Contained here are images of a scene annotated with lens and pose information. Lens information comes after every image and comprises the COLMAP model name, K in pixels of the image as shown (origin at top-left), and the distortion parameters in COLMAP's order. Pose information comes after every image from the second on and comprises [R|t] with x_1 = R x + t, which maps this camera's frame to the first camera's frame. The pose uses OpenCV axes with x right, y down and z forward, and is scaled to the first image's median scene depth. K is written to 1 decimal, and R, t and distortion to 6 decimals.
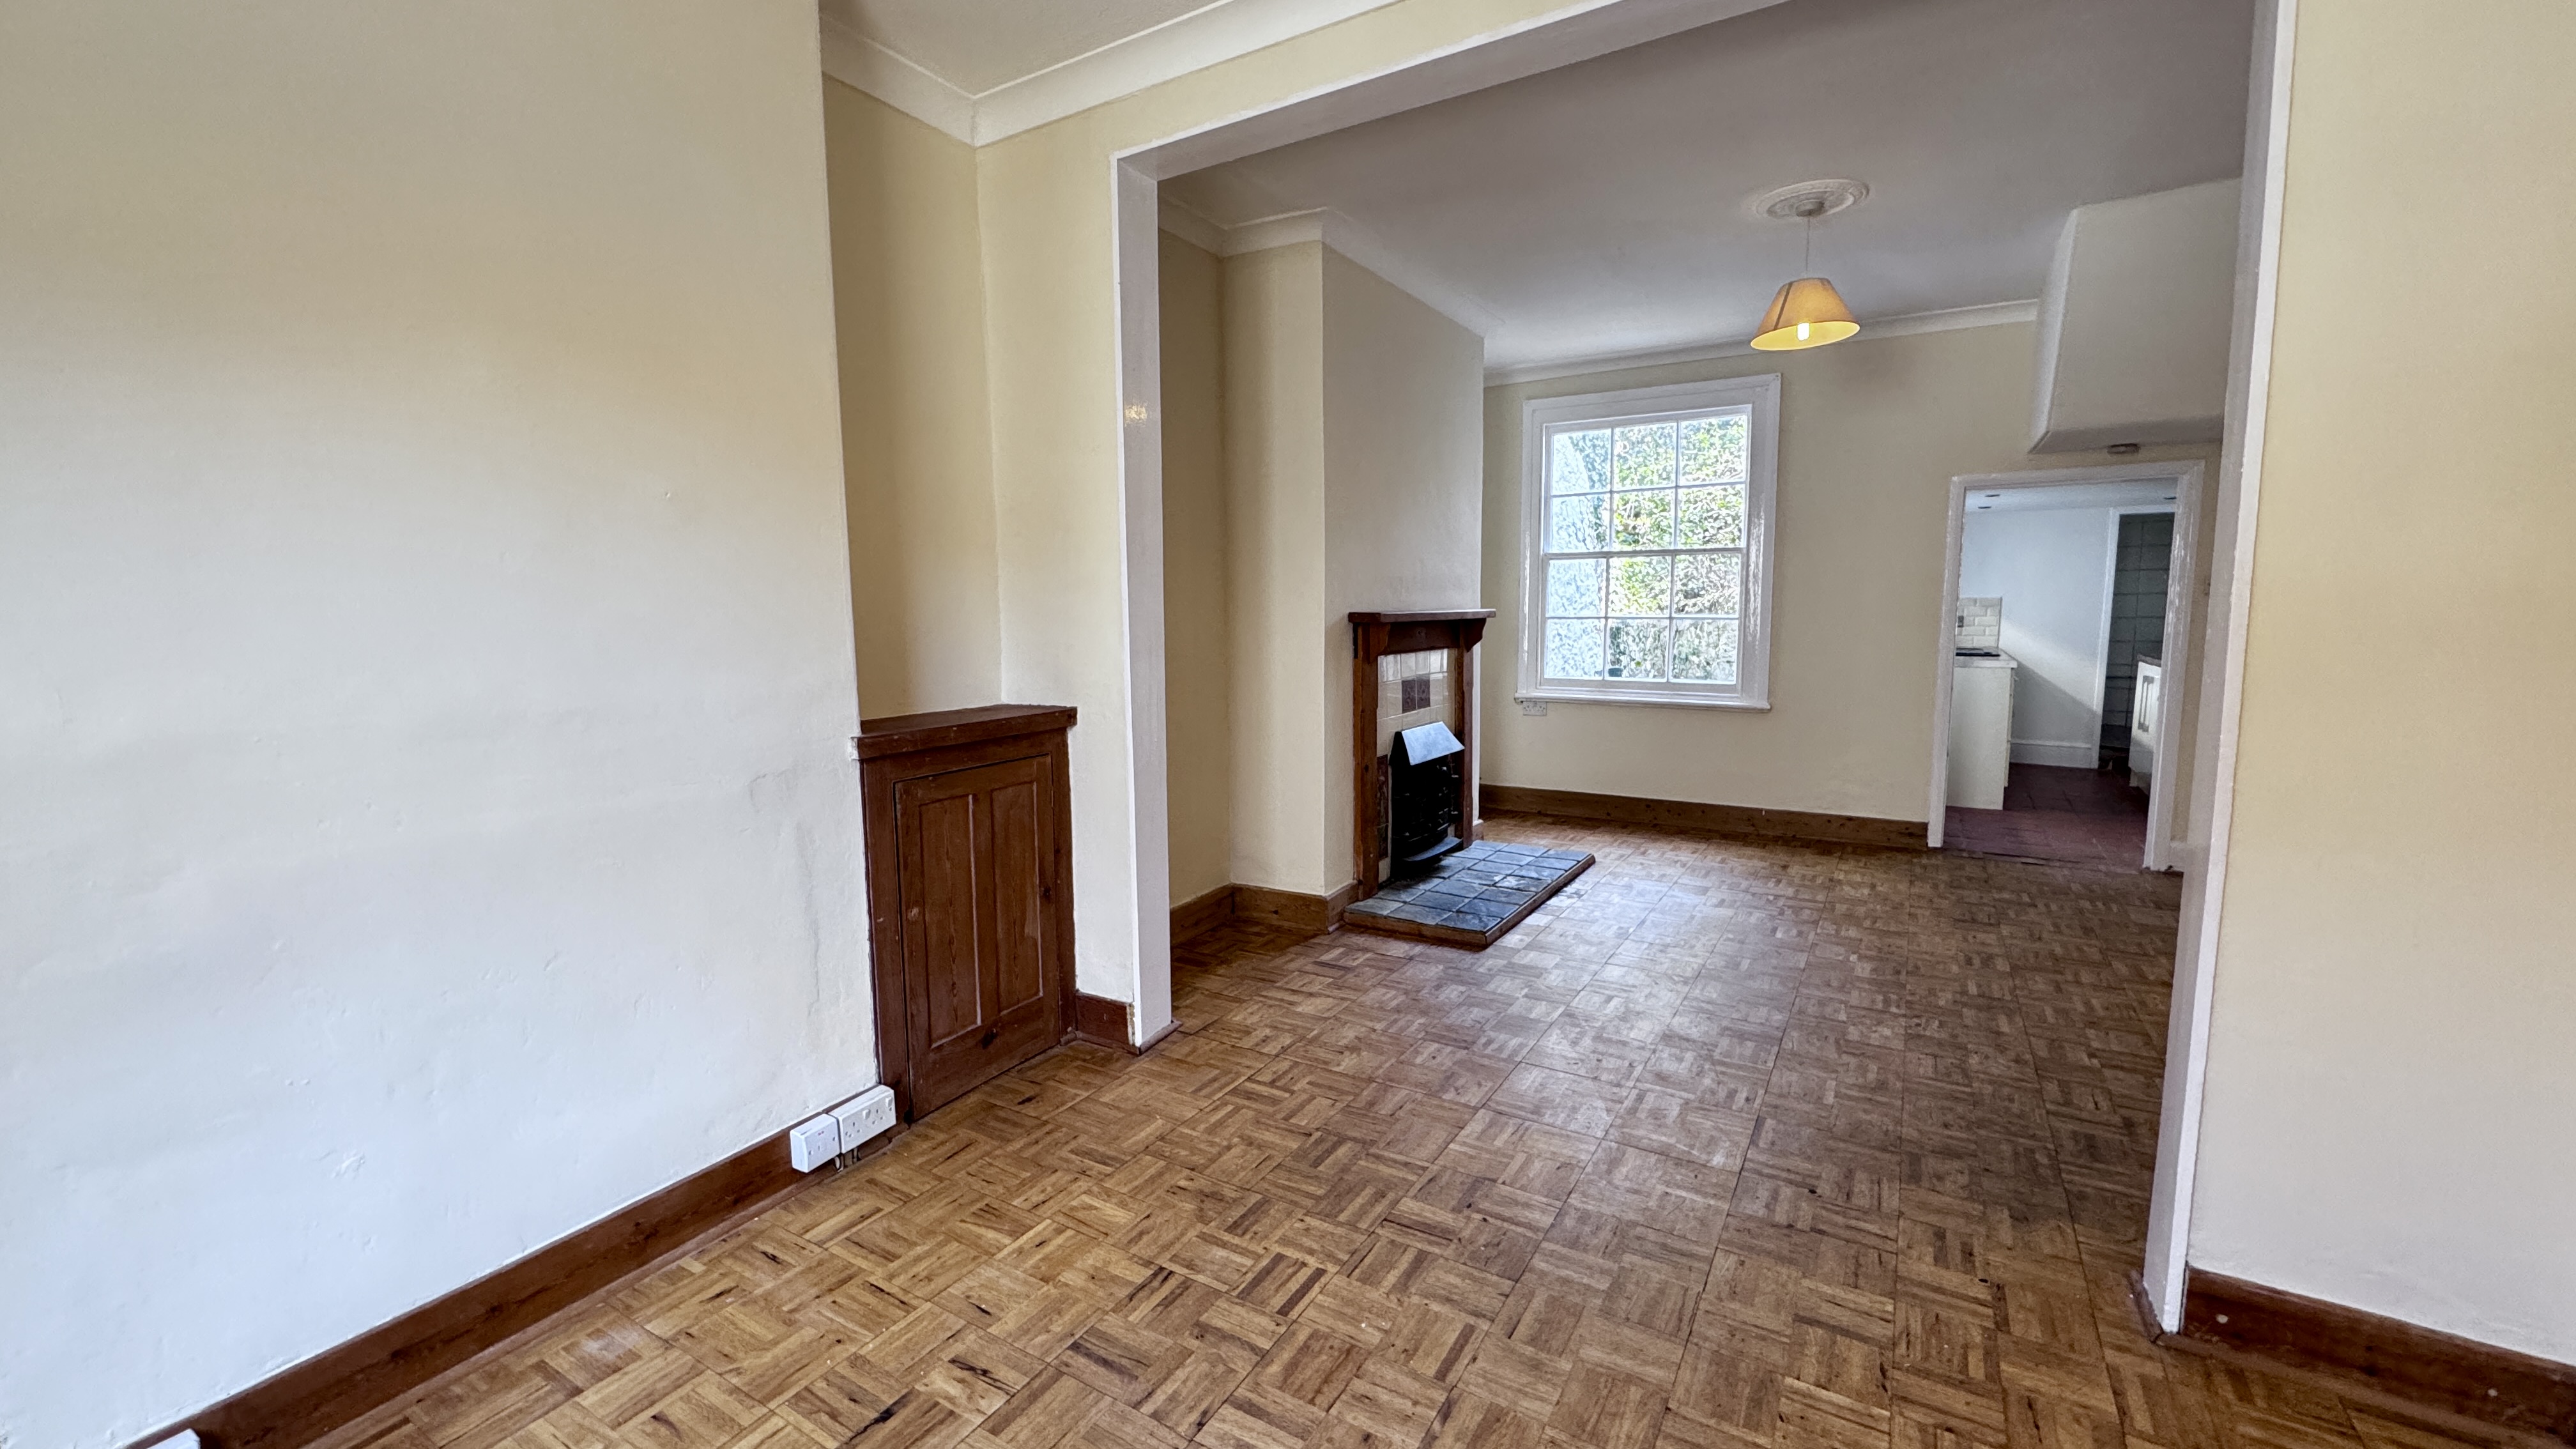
lens RADIAL K [[1025.7, 0, 1285.6], [0, 1025.7, 718.6], [0, 0, 1]] dist [-0.001403, -0.000283]
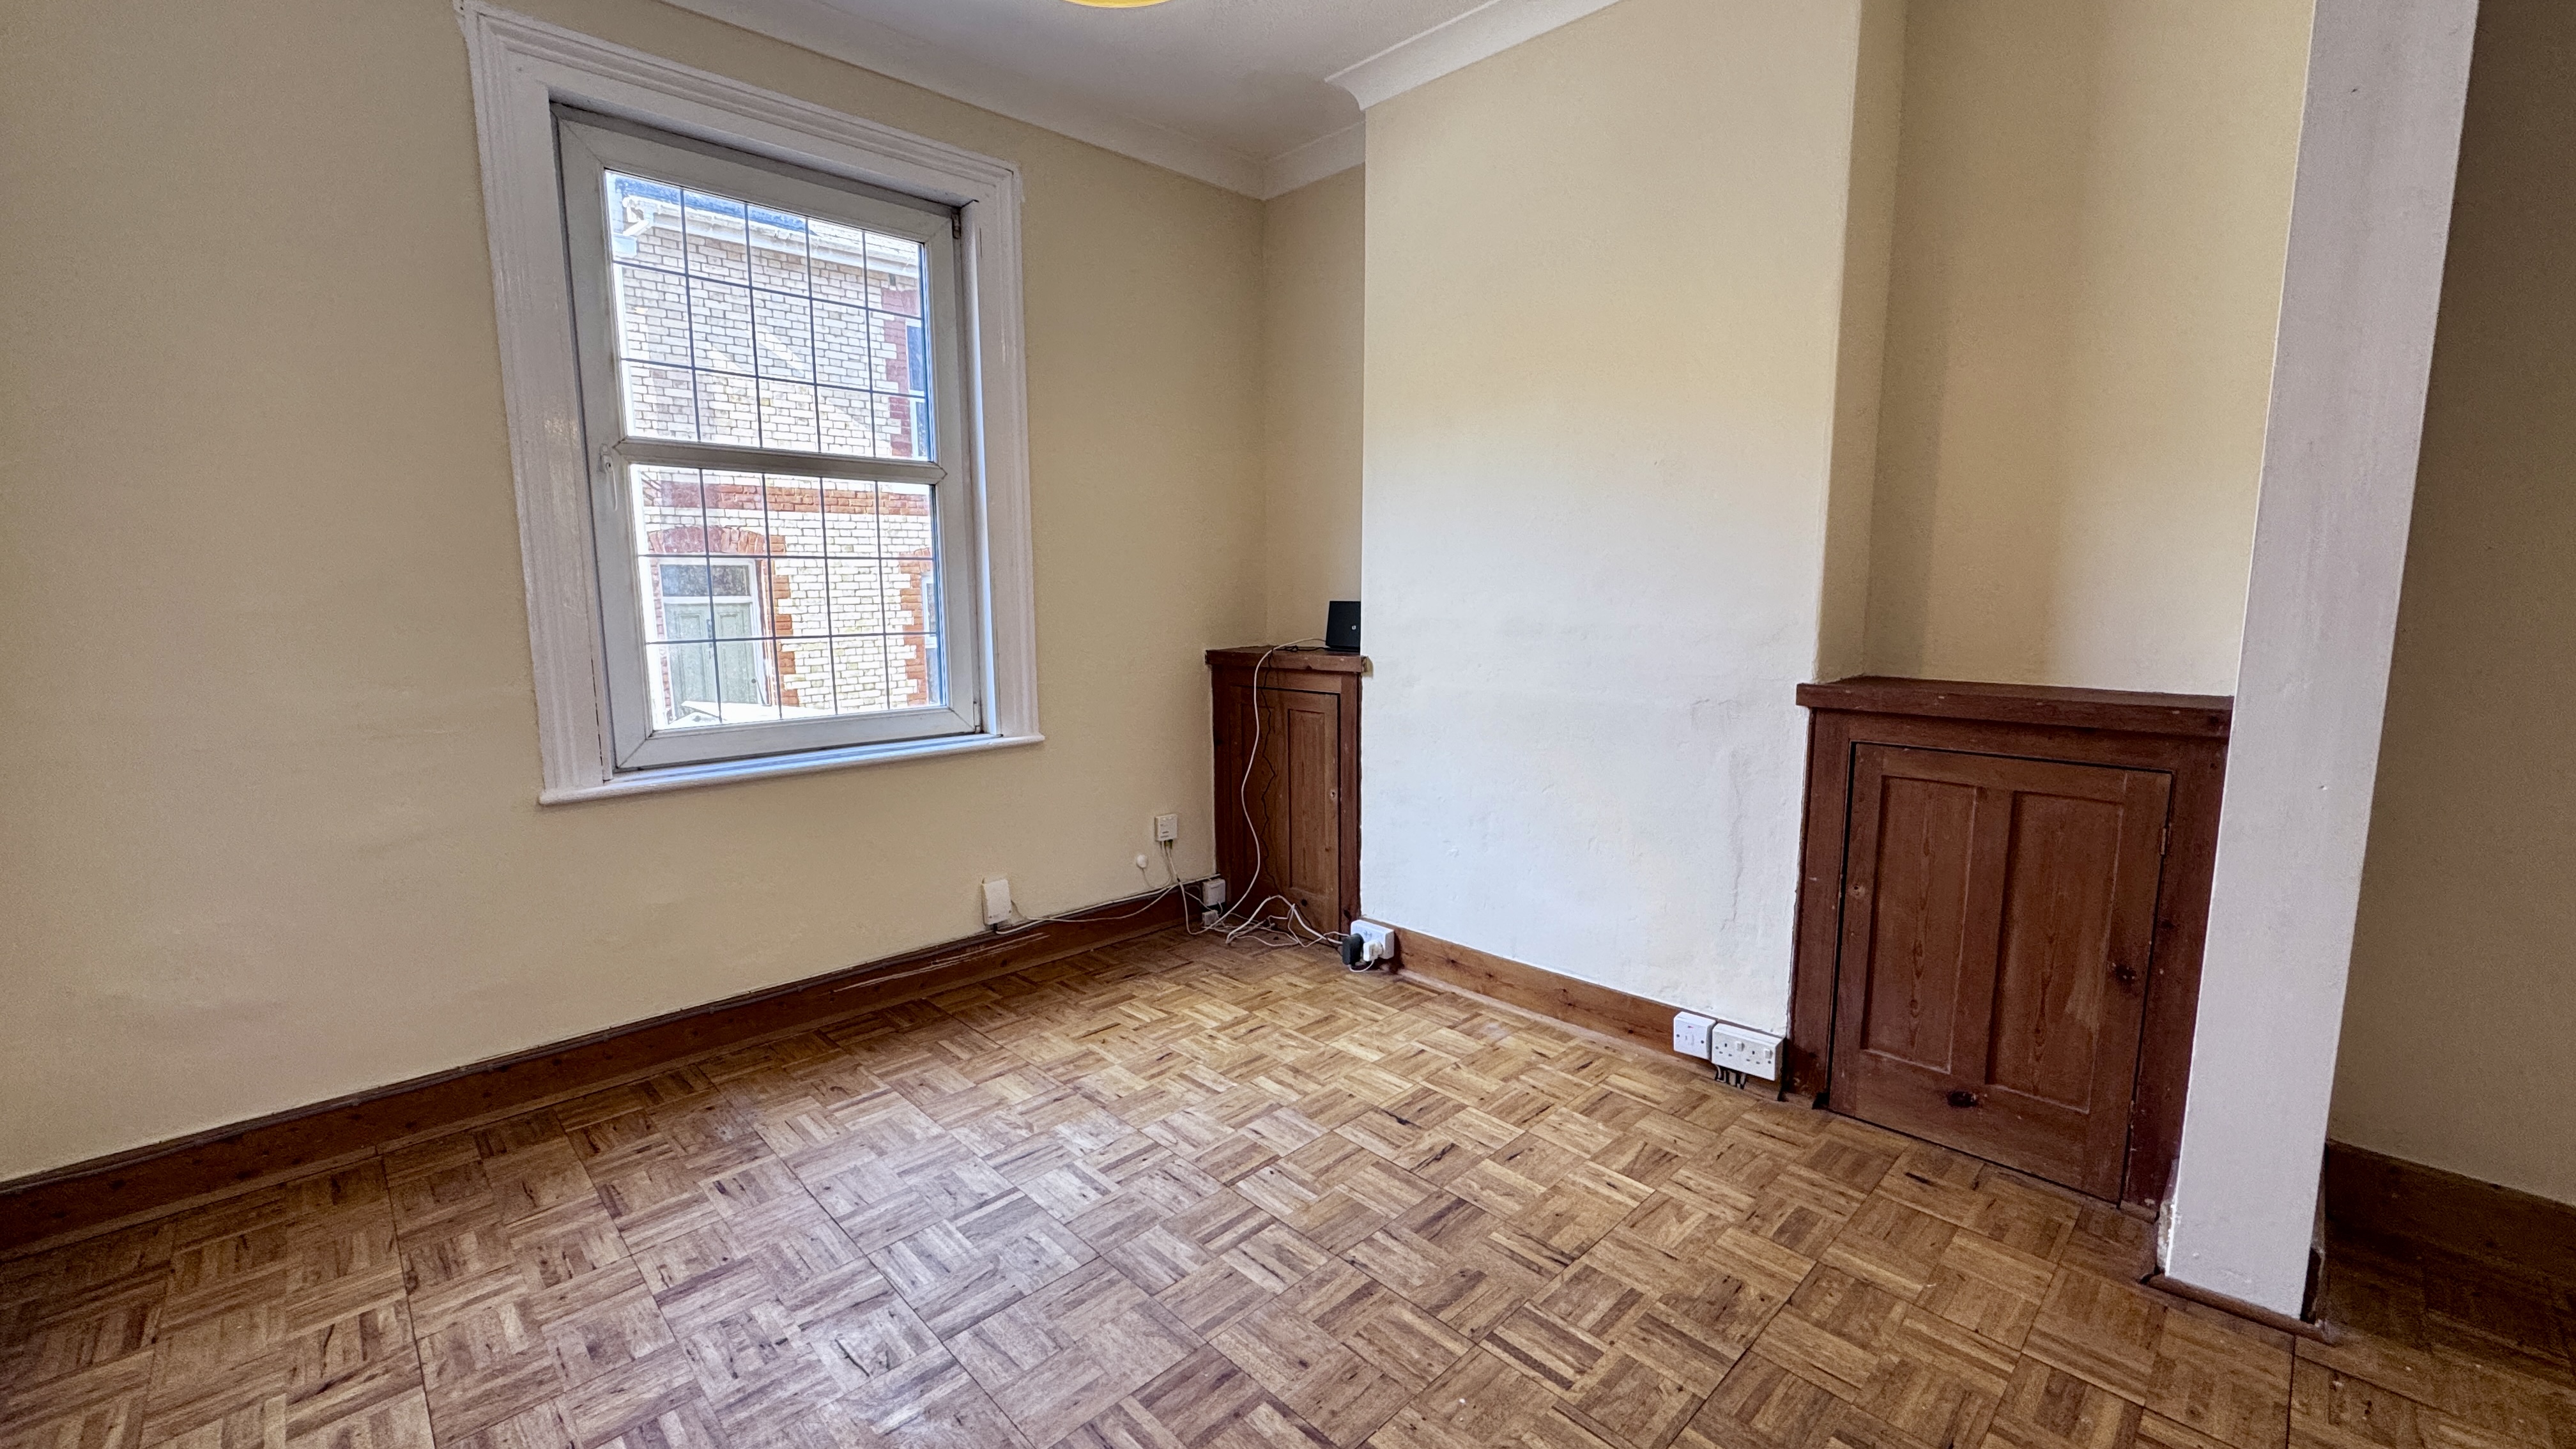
lens RADIAL K [[1025.7, 0, 1287.0], [0, 1025.7, 719.7], [0, 0, 1]] dist [-0.001403, -0.000283]
pose [[-0.246407, 0.143928, -0.958420, 0.519287], [-0.096016, 0.980421, 0.171918, -0.055597], [0.964399, 0.134385, -0.227763, 0.603850]]
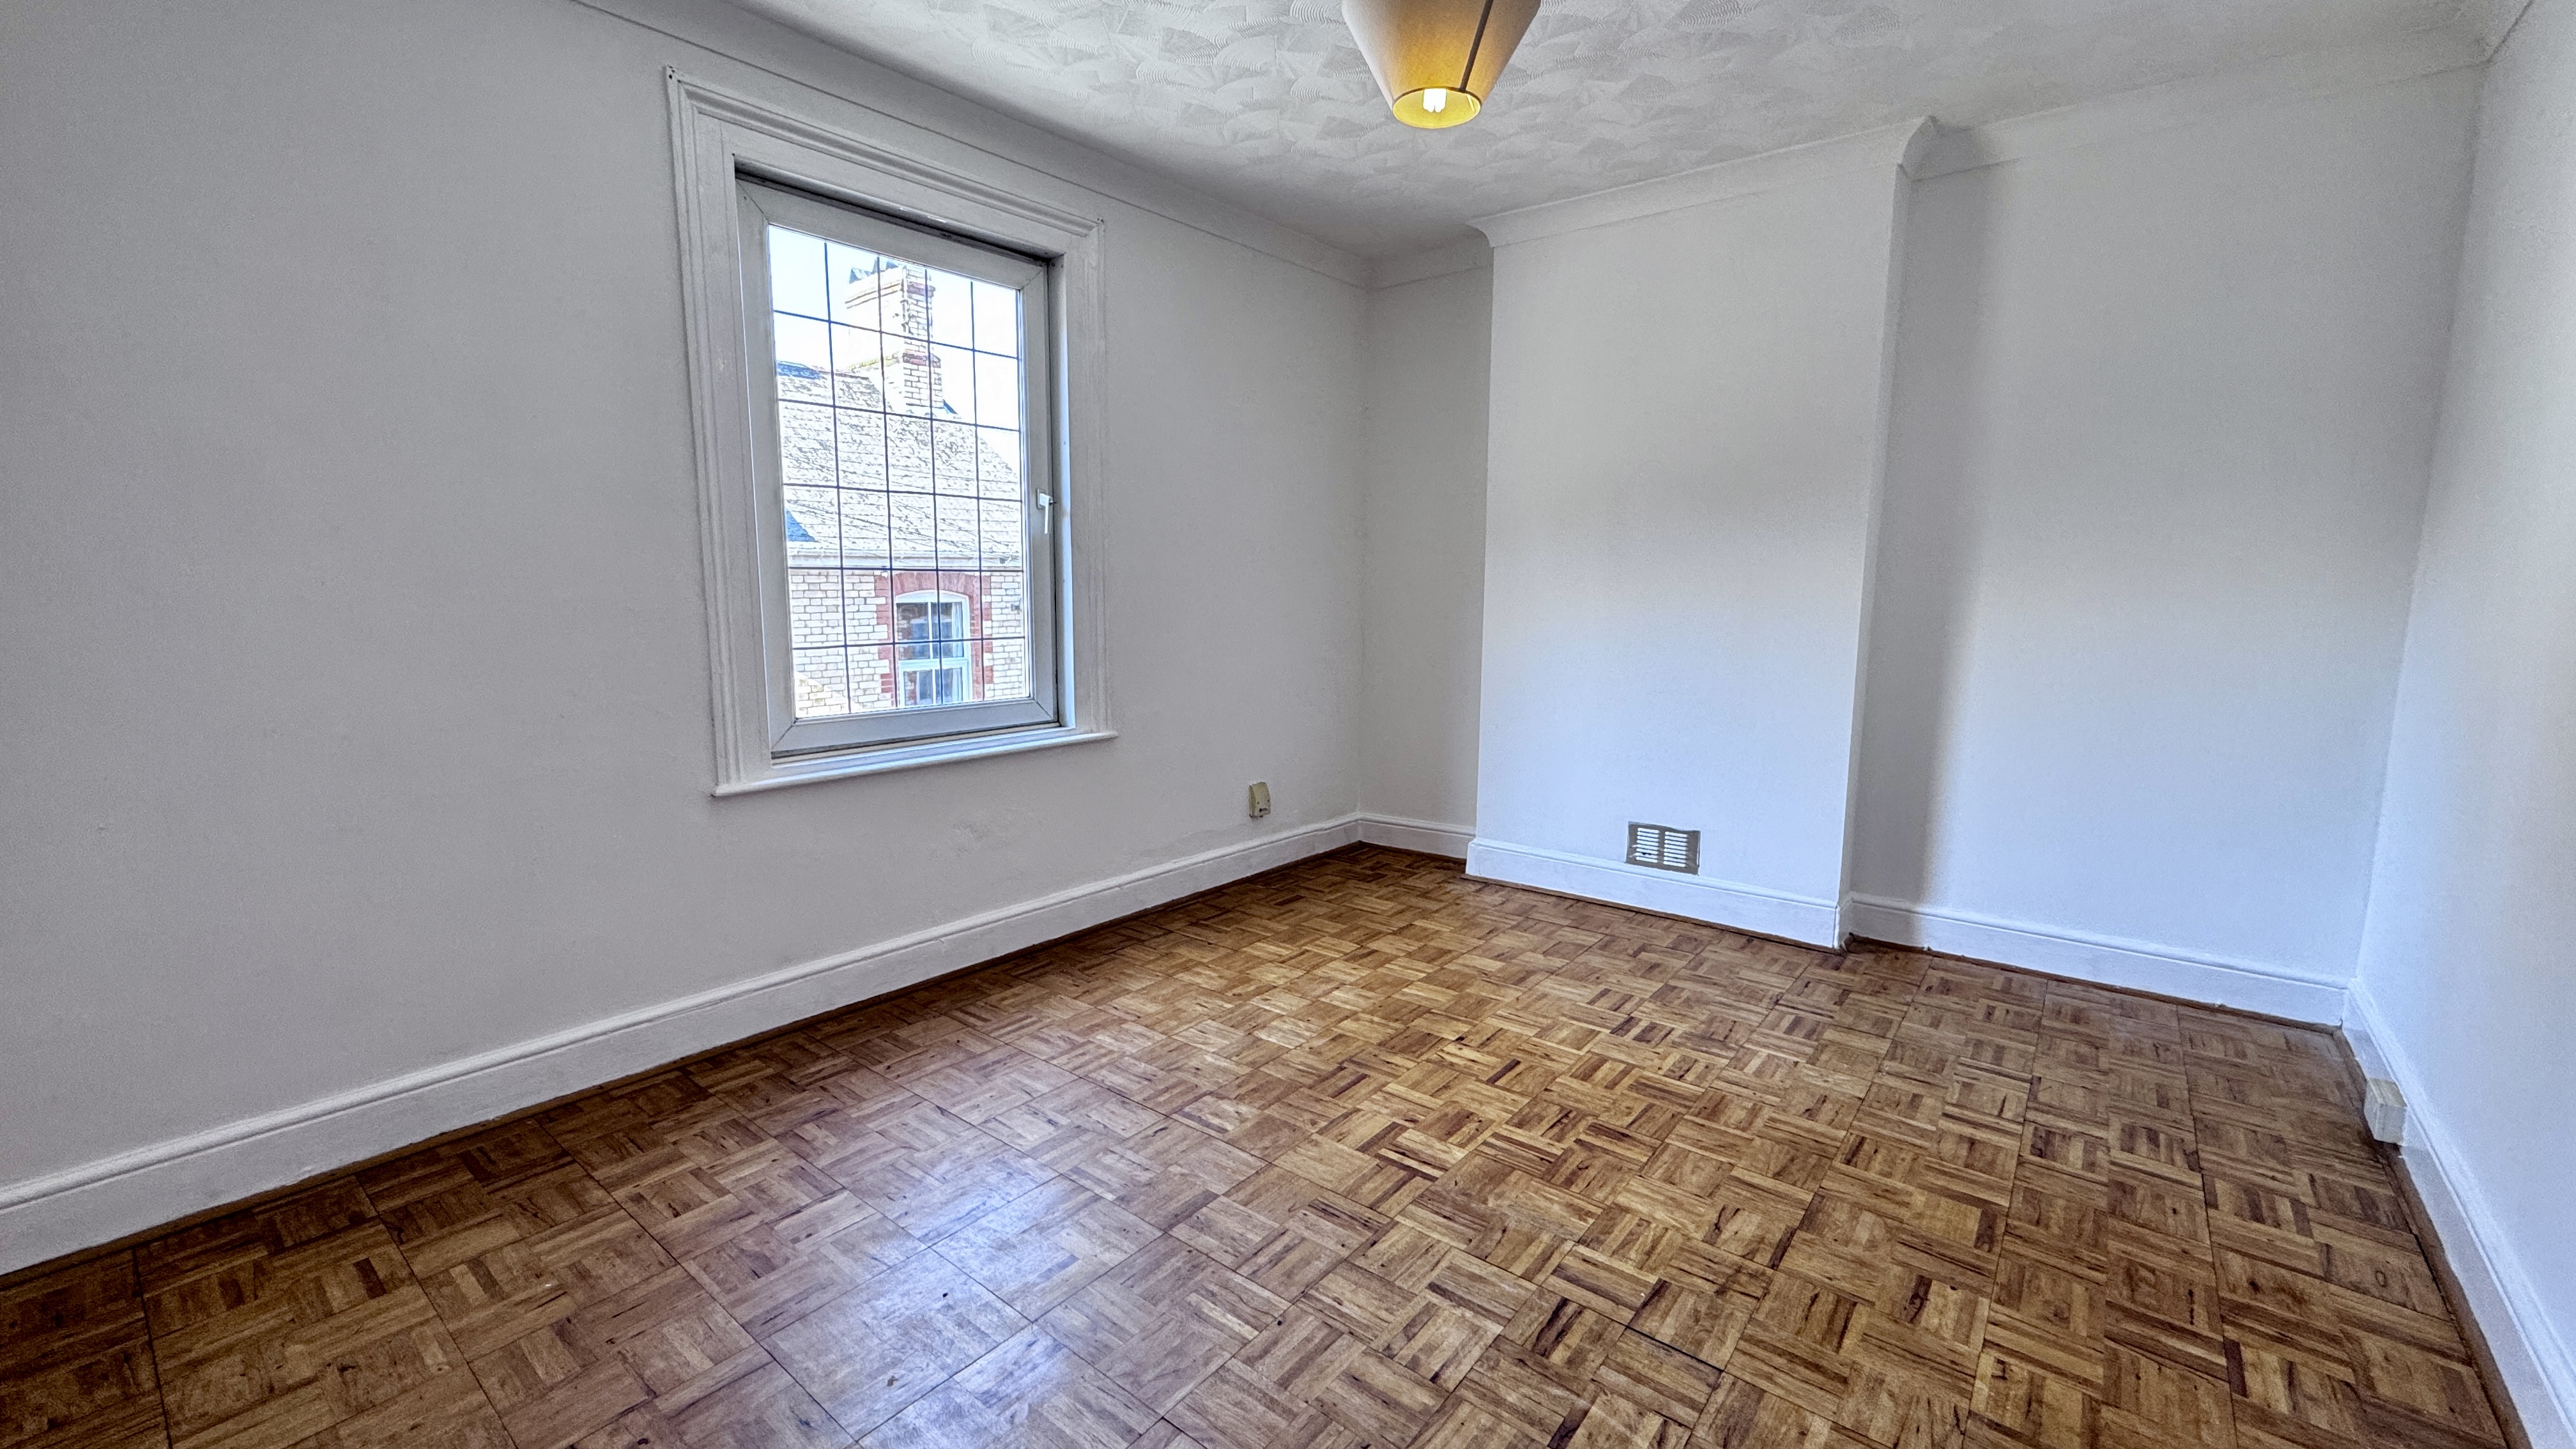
lens RADIAL K [[1025.7, 0, 1288.0], [0, 1025.7, 721.4], [0, 0, 1]] dist [-0.001403, -0.000283]
pose [[-0.133666, 0.140420, -0.981028, 0.717720], [-0.107150, 0.982060, 0.155167, -0.043217], [0.985217, 0.125858, -0.116222, 0.453034]]
